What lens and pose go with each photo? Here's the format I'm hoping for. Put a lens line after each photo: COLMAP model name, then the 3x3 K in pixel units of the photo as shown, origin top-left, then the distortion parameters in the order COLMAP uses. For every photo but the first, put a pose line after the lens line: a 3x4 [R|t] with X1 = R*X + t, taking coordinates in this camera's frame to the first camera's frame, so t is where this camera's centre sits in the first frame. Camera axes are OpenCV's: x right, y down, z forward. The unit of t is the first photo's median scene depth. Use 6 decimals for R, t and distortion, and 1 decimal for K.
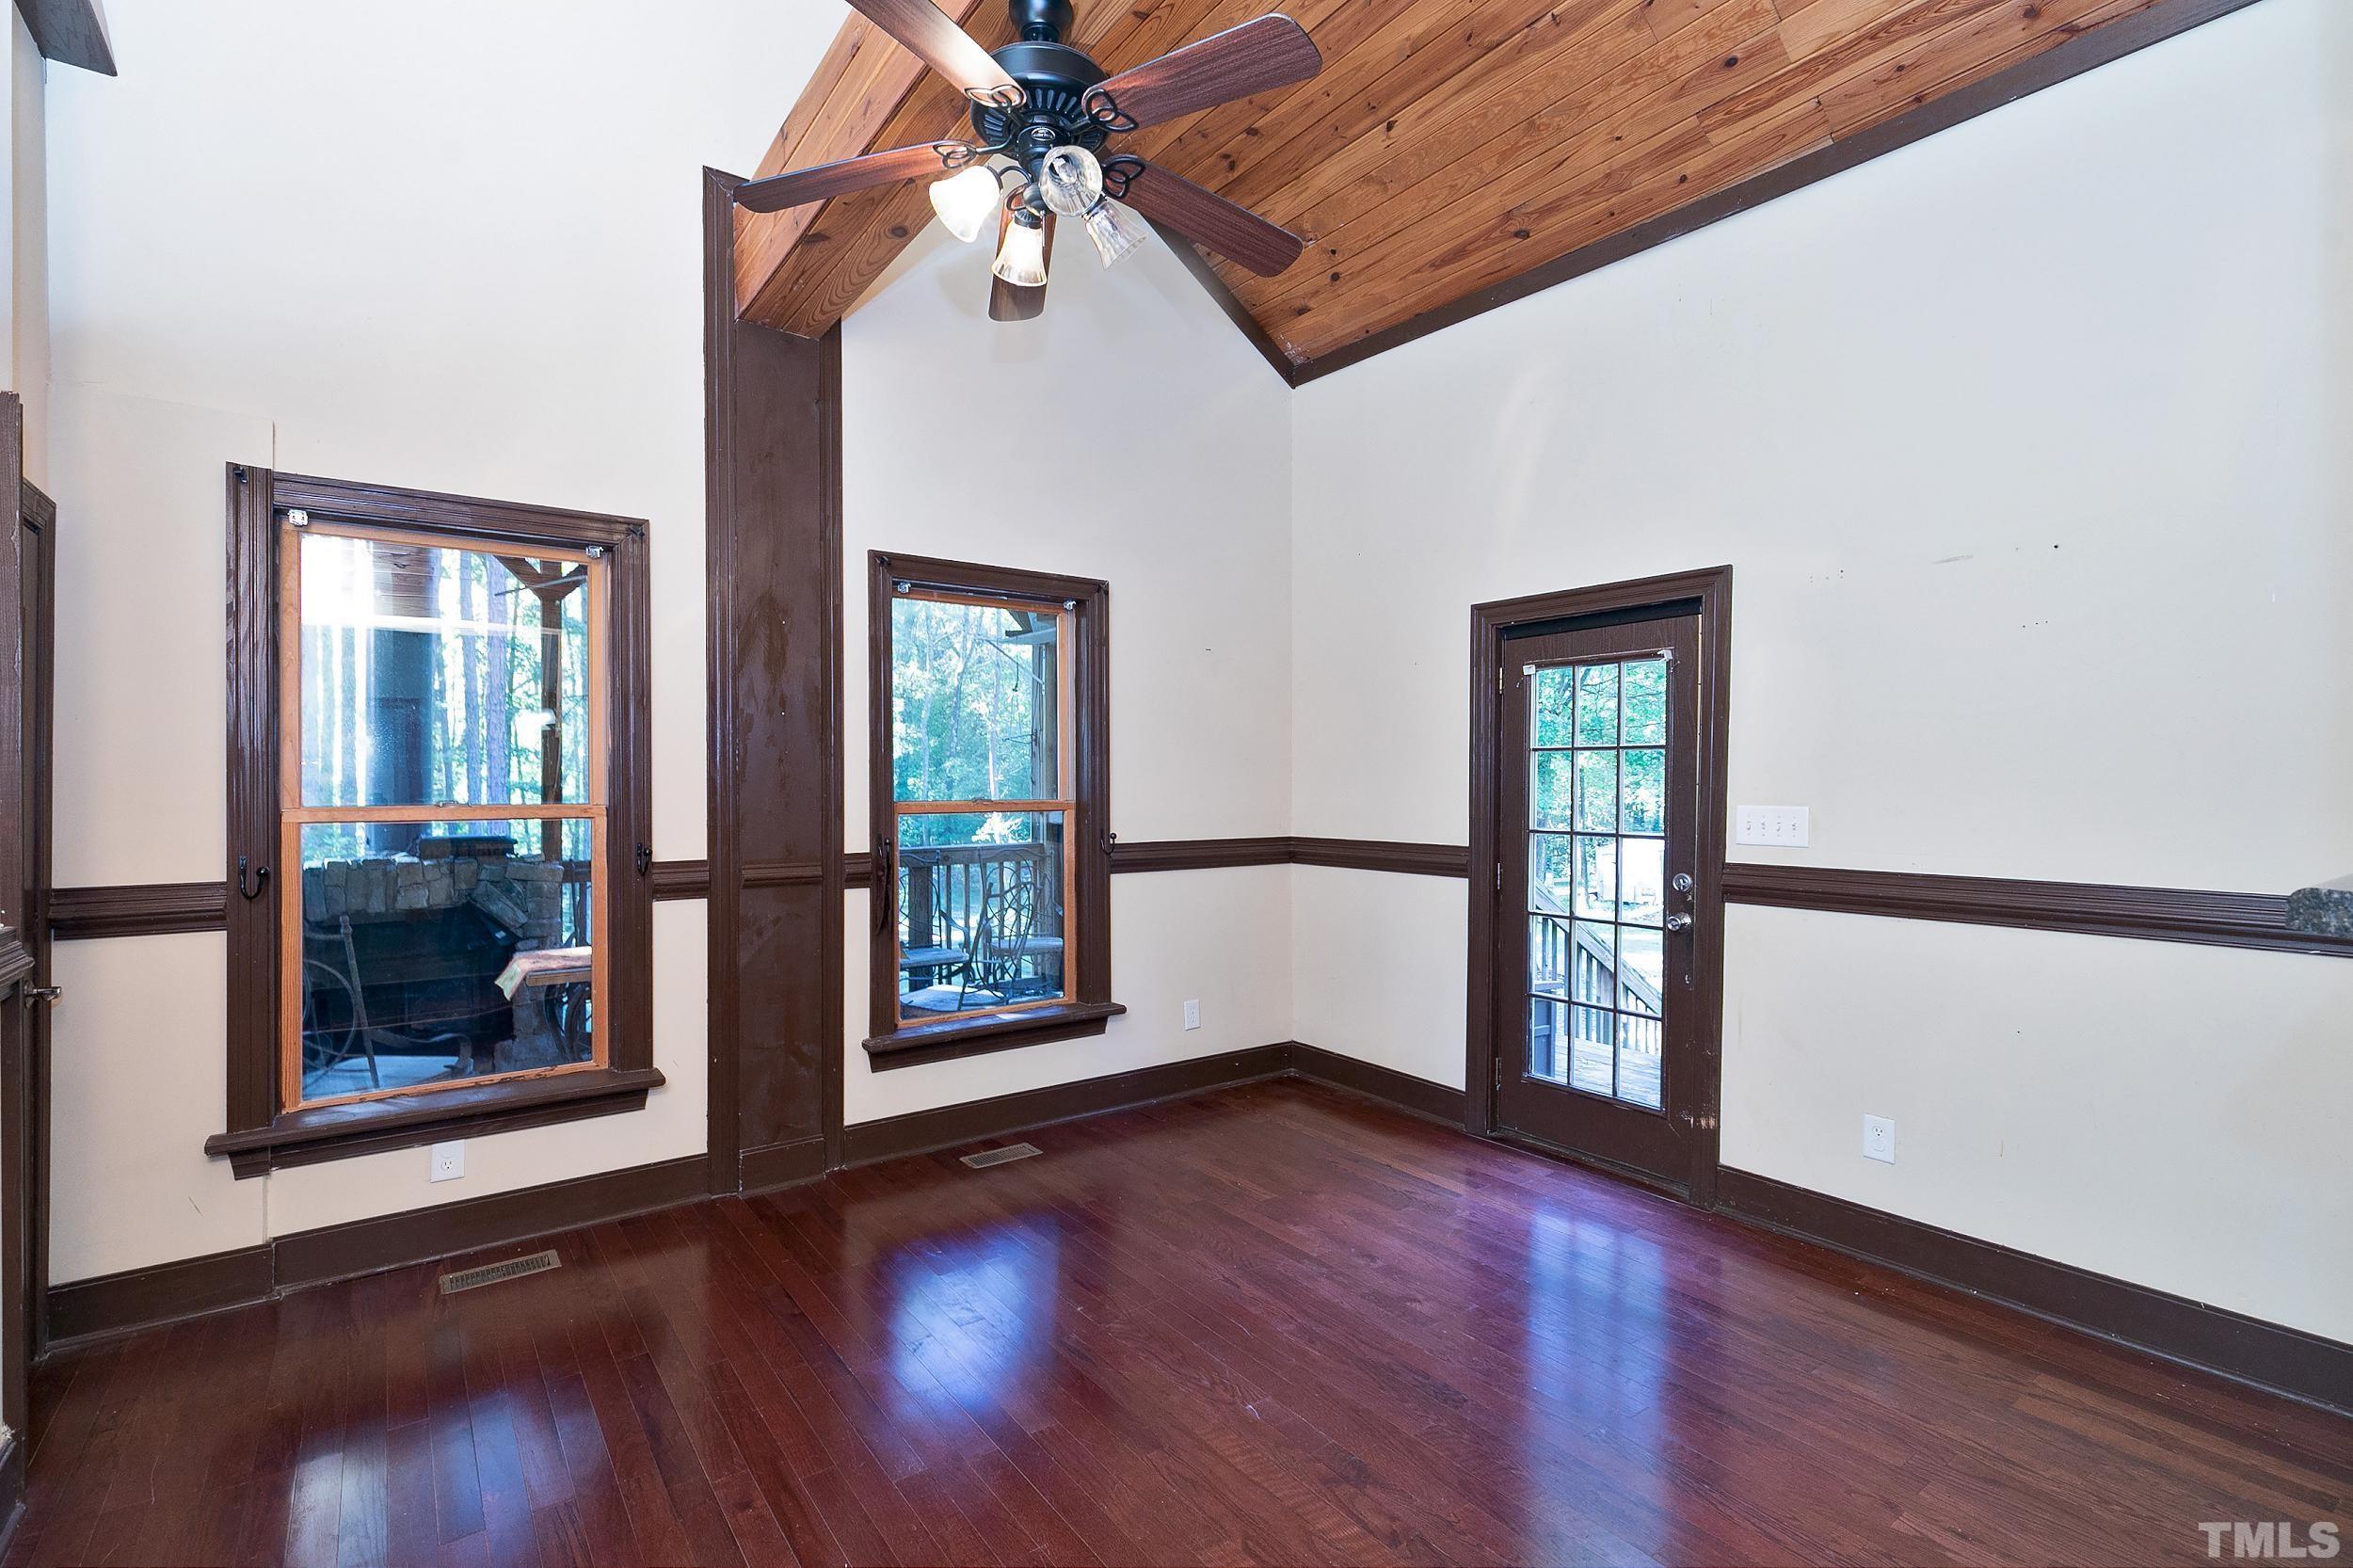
lens RADIAL K [[1079.4, 0, 1145.1], [0, 1079.4, 774.9], [0, 0, 1]] dist [0.002776, -0.000789]
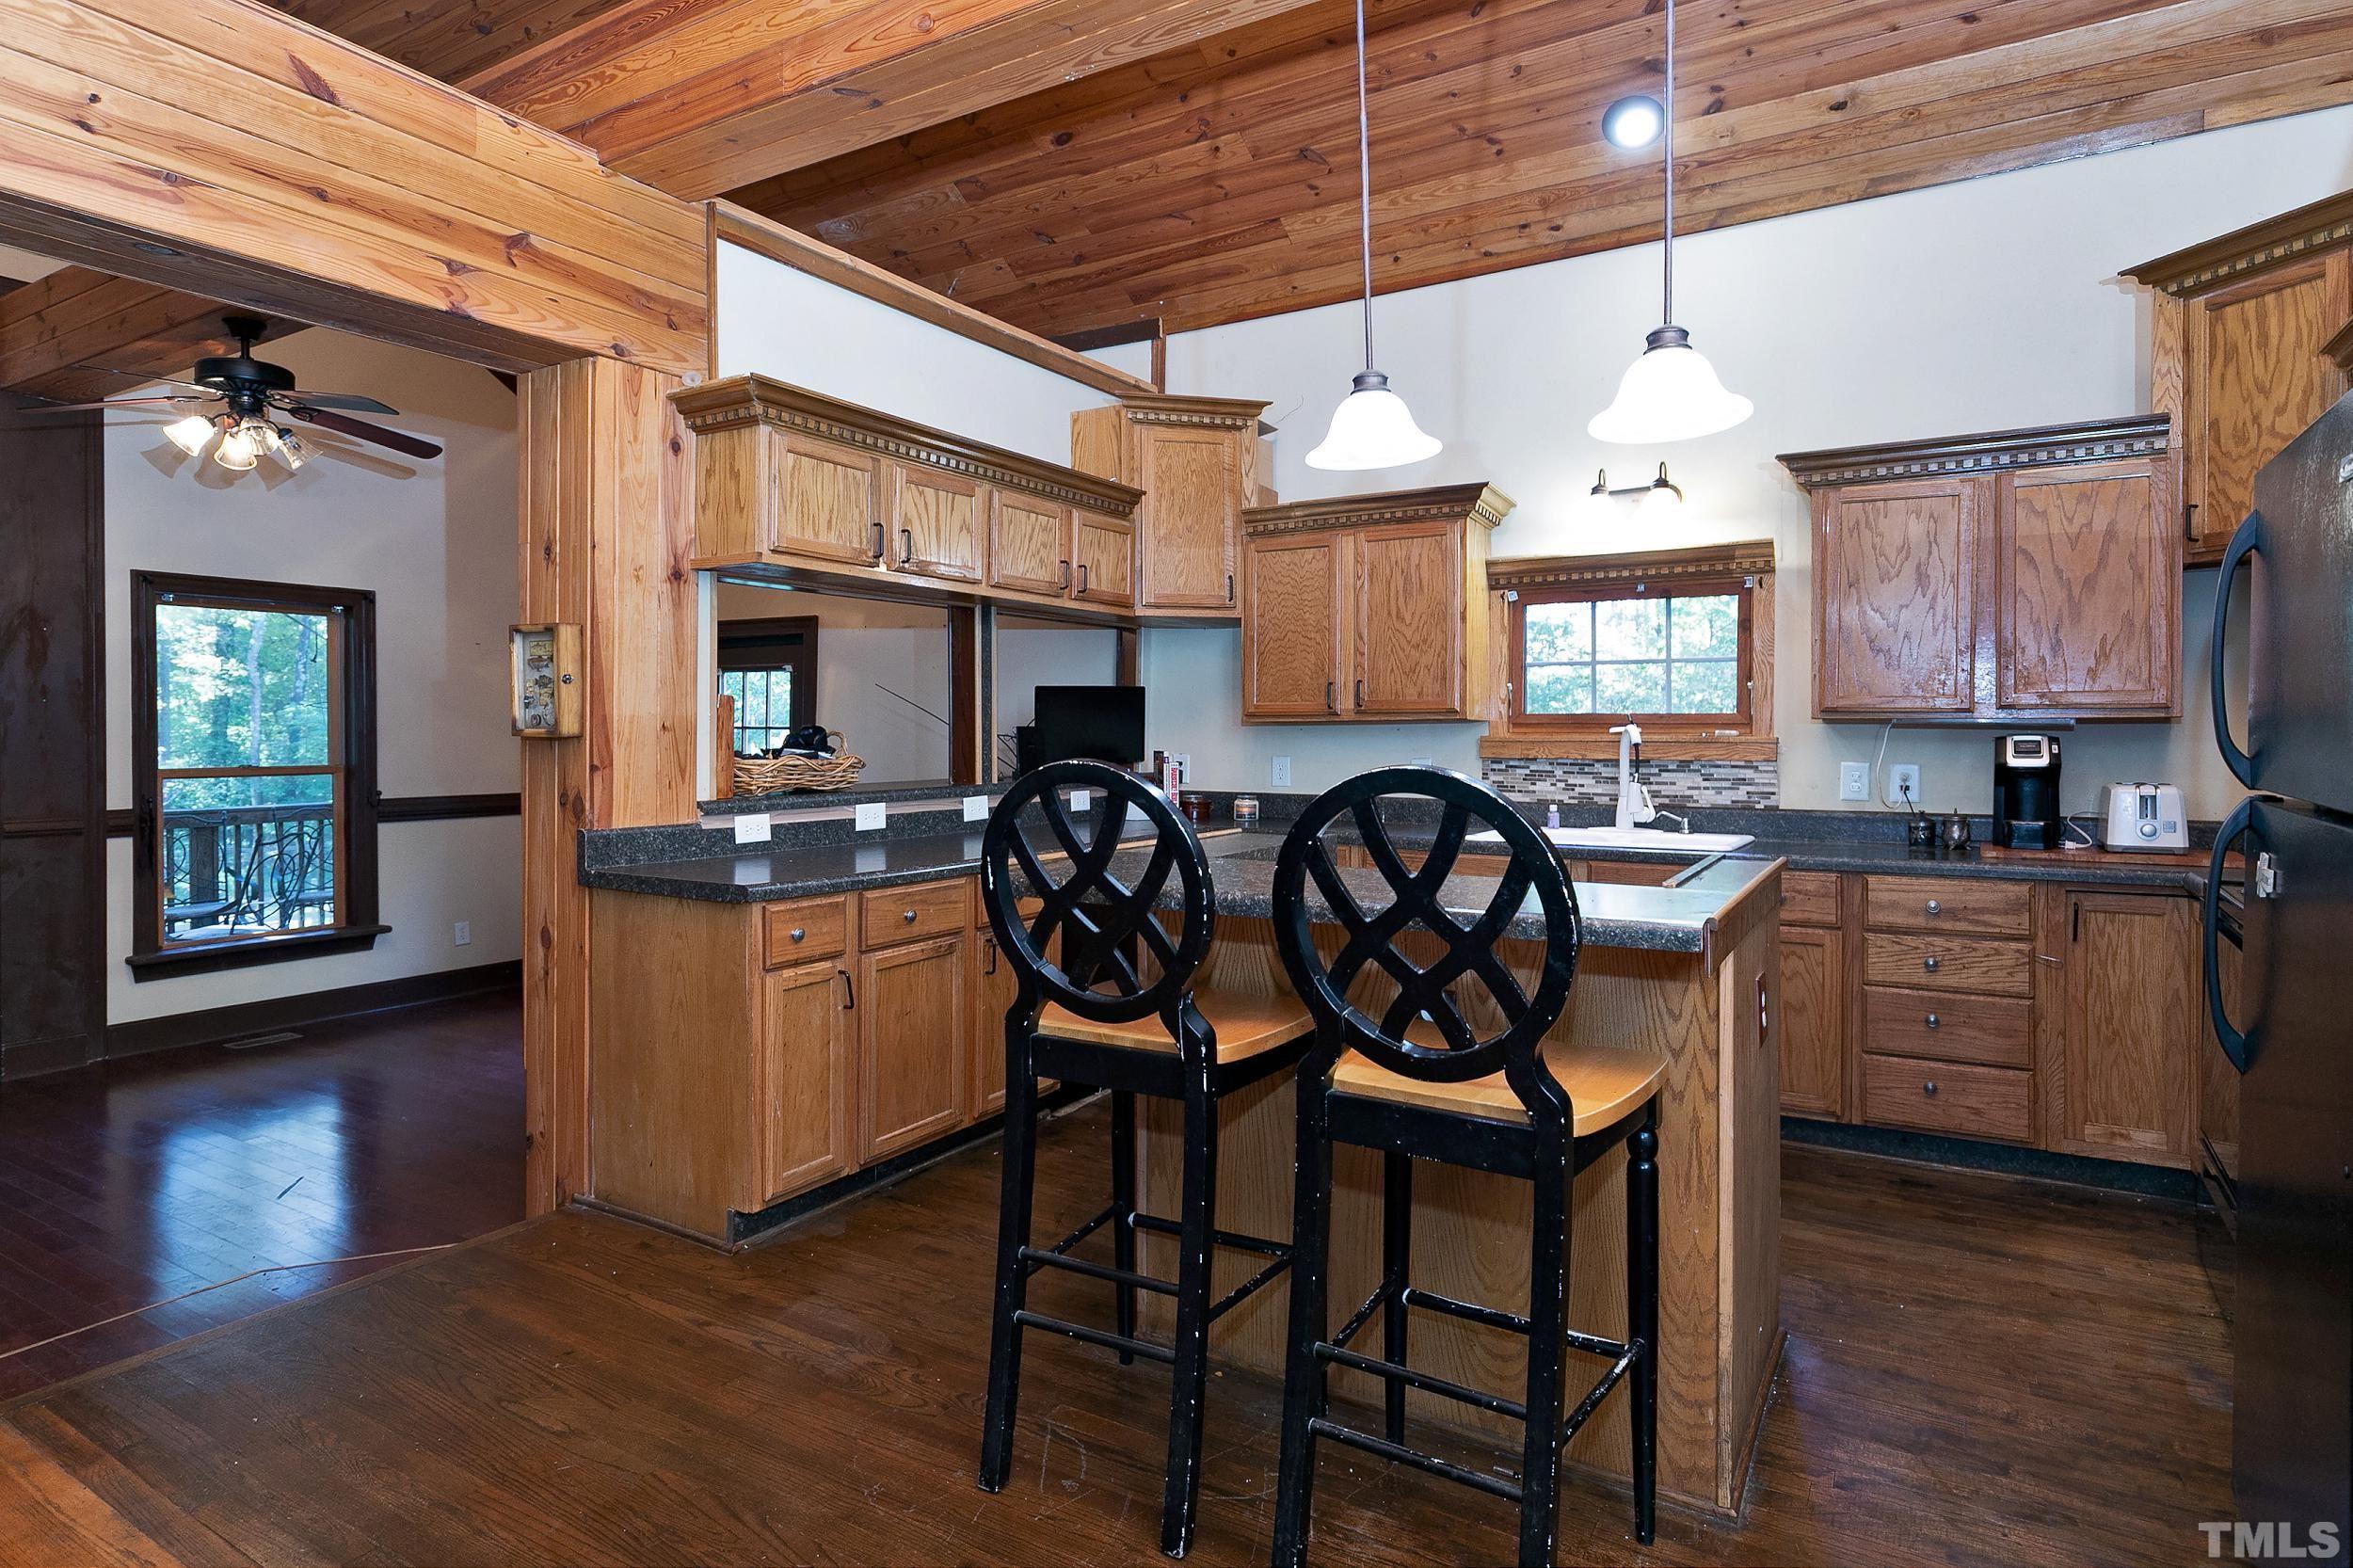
lens RADIAL K [[1259.2, 0, 1222.8], [0, 1259.2, 733.8], [0, 0, 1]] dist [0.000668, -0.000918]
pose [[0.902107, 0.001500, 0.431511, 0.263030], [-0.006100, 0.999938, 0.009276, -0.037993], [-0.431470, -0.011000, 0.902060, -0.889923]]
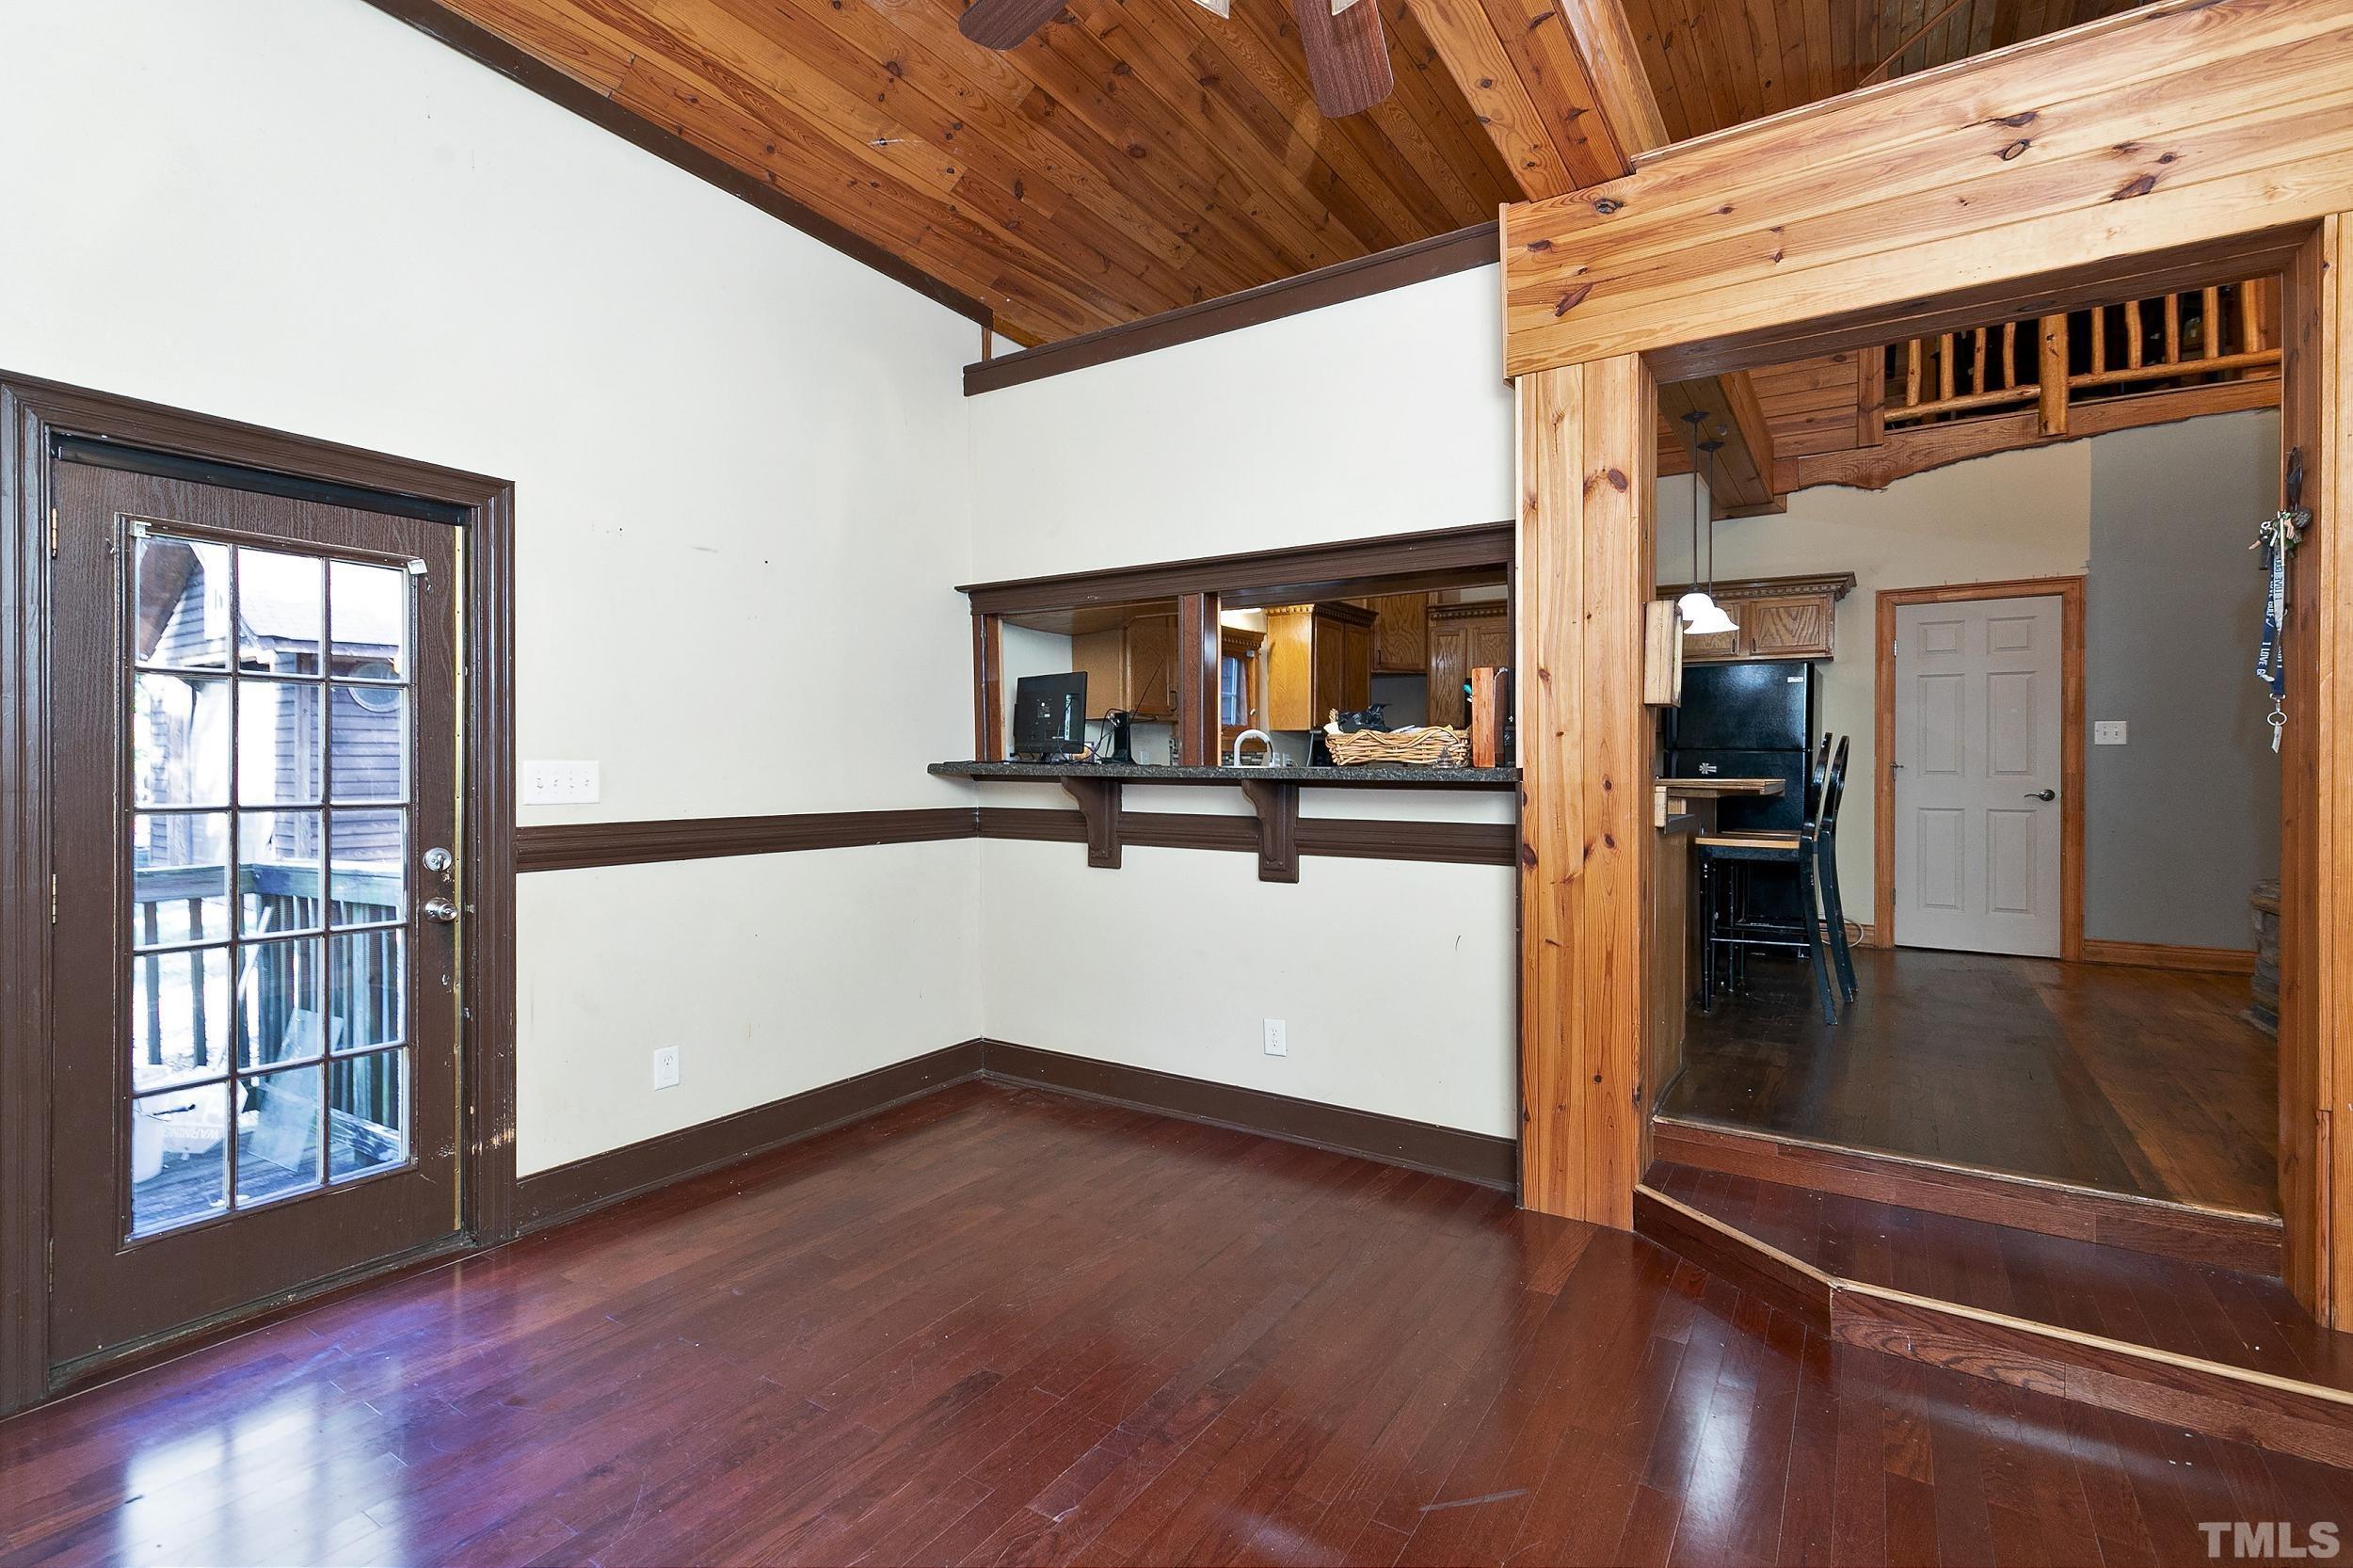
lens RADIAL K [[1079.4, 0, 1145.1], [0, 1079.4, 774.9], [0, 0, 1]] dist [0.002776, -0.000789]
pose [[-0.365810, 0.002945, 0.930685, -0.418496], [-0.003722, 0.999982, -0.004627, 0.038873], [-0.930682, -0.005156, -0.365792, 0.794781]]
